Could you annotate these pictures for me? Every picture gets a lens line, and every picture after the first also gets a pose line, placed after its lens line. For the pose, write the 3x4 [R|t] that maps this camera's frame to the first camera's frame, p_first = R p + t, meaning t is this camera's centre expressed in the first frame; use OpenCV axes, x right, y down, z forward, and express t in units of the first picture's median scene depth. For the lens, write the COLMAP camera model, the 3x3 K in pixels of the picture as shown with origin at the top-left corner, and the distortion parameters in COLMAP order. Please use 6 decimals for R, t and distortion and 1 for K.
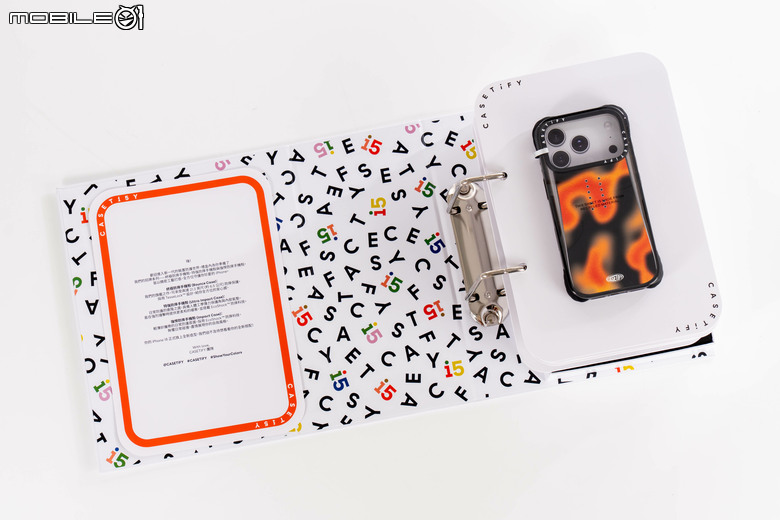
lens RADIAL K [[1688.7, 0, 388.2], [0, 1688.7, 259.4], [0, 0, 1]] dist [-0.078510, 0.000000]
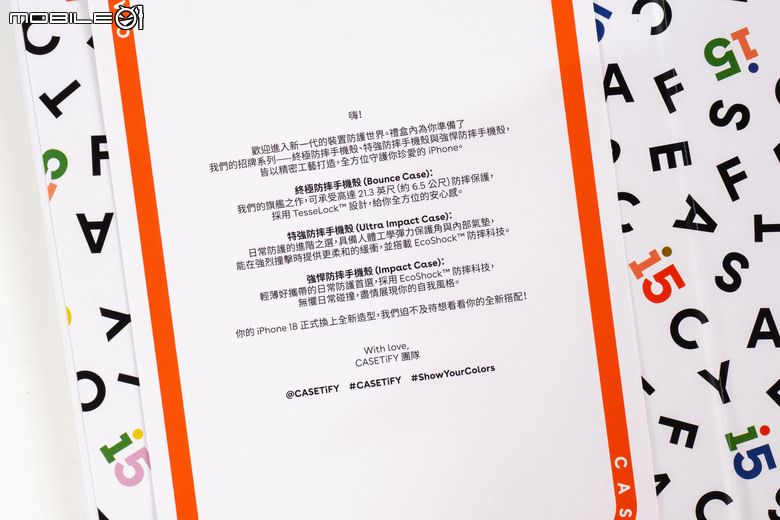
lens RADIAL K [[1783.2, 0, 393.1], [0, 1783.2, 259.0], [0, 0, 1]] dist [-0.019601, 0.000000]
pose [[0.999405, 0.033995, 0.005891, -0.111940], [-0.034447, 0.973602, 0.225640, -0.057442], [0.001935, -0.225709, 0.974193, 0.613588]]
